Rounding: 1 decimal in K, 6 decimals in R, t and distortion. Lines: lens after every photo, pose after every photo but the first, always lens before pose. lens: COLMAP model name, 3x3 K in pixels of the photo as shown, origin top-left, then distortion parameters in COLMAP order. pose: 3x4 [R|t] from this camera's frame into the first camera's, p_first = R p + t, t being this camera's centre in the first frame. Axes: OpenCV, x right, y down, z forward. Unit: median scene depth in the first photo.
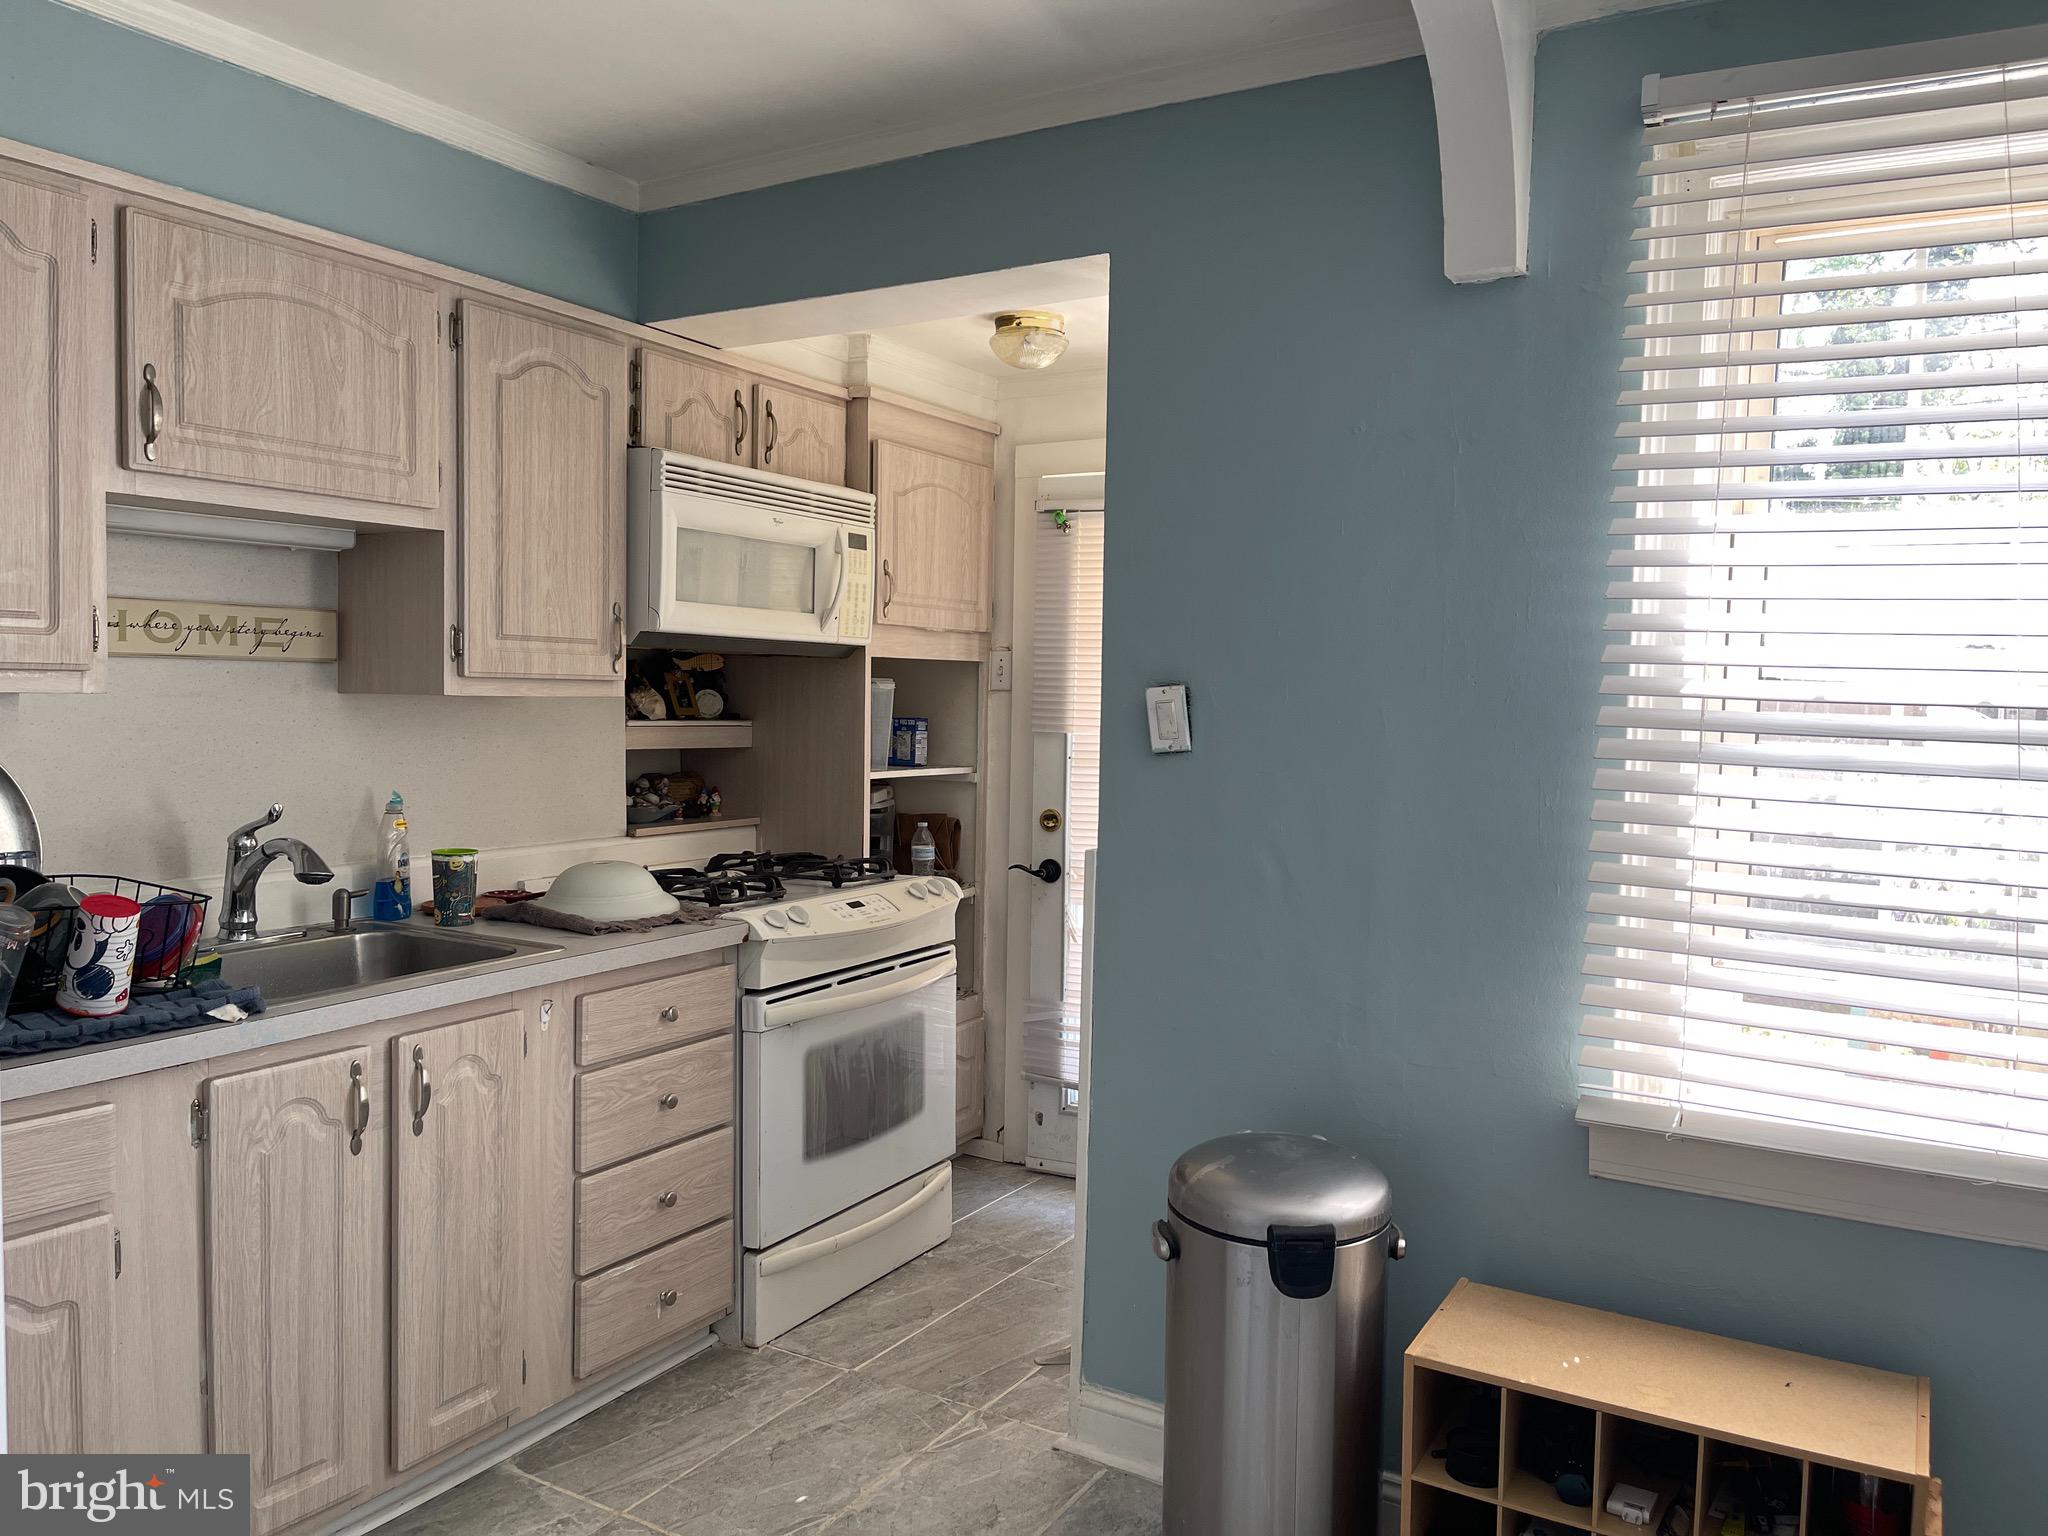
lens RADIAL K [[1555.5, 0, 1024.0], [0, 1555.5, 768.0], [0, 0, 1]] dist [0.095846, -0.083383]
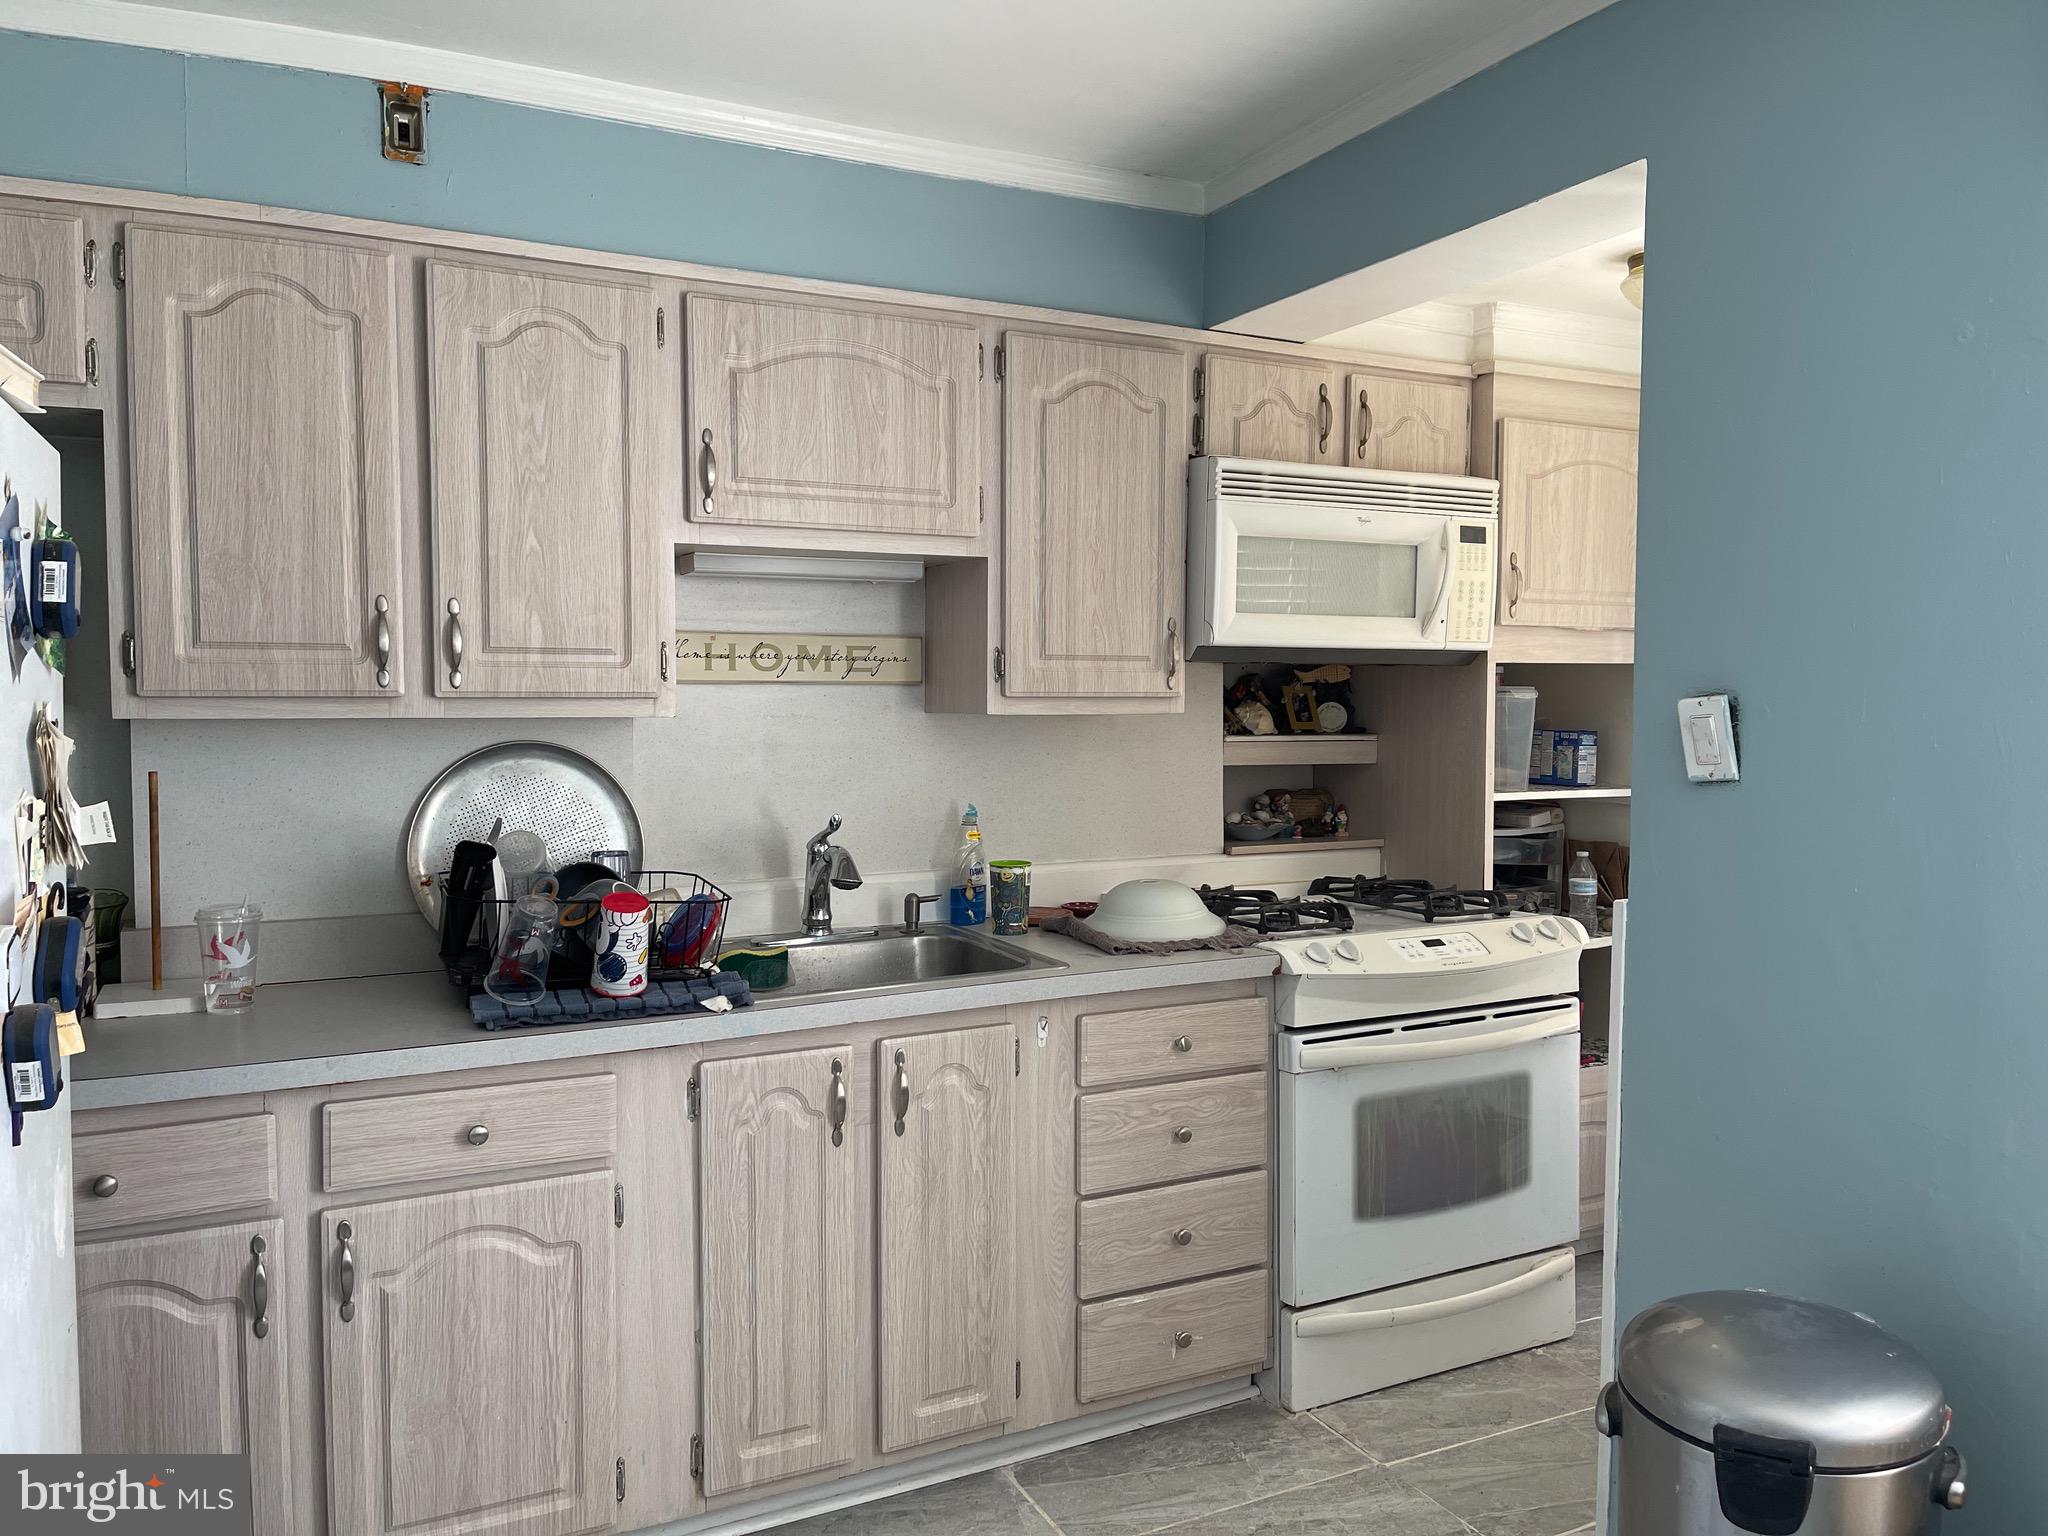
lens RADIAL K [[1530.1, 0, 1024.7], [0, 1530.1, 771.9], [0, 0, 1]] dist [0.104725, -0.165762]
pose [[0.846460, 0.013627, -0.532278, 0.191192], [-0.014182, 0.999895, 0.003047, -0.011154], [0.532264, 0.004970, 0.846564, 0.149251]]
